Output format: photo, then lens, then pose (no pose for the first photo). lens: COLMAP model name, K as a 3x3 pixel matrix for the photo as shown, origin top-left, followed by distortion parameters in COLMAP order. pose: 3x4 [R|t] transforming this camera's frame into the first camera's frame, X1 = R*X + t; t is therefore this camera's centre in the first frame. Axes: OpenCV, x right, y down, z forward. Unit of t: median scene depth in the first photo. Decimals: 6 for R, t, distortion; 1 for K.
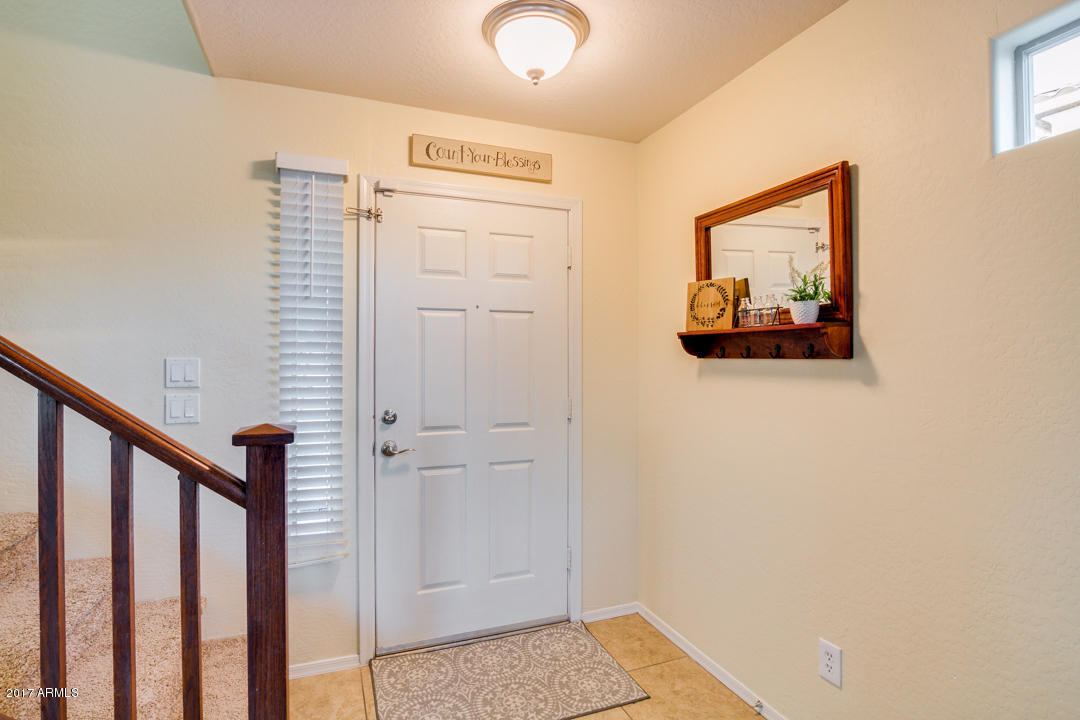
lens RADIAL K [[529.3, 0, 516.6], [0, 529.3, 353.2], [0, 0, 1]] dist [-0.027392, 0.003334]
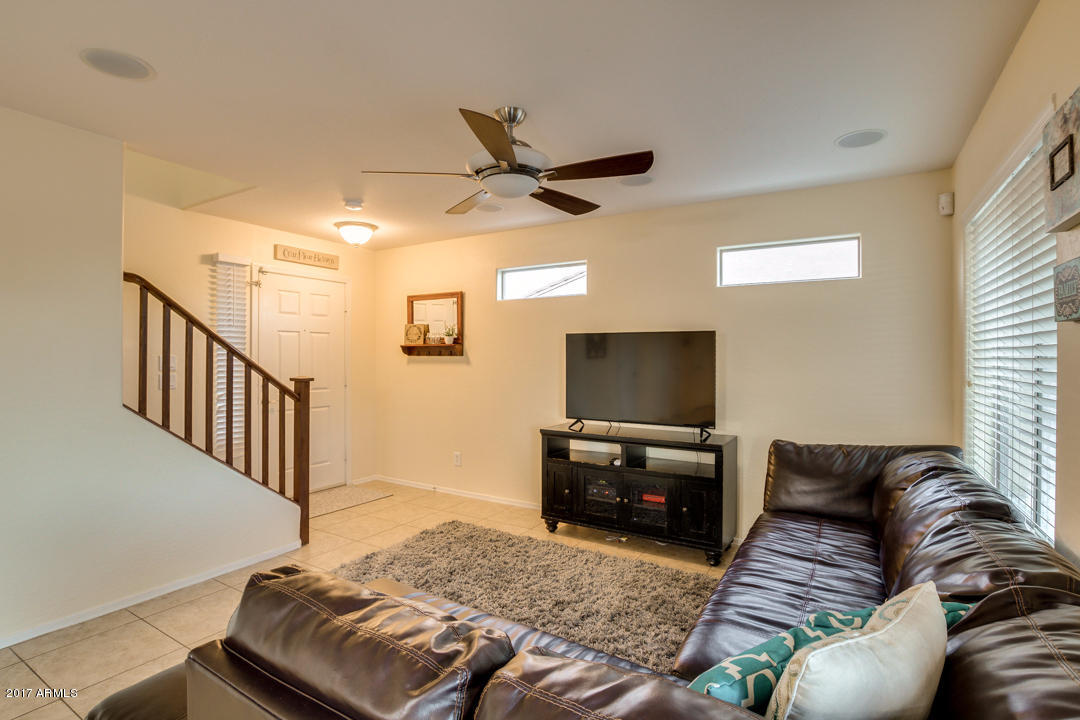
lens RADIAL K [[529.3, 0, 536.4], [0, 529.3, 358.2], [0, 0, 1]] dist [-0.027392, 0.003334]
pose [[0.779574, 0.000677, 0.626310, -0.745644], [-0.006509, 0.999954, 0.007020, -0.000654], [-0.626277, -0.009549, 0.779542, -1.303703]]
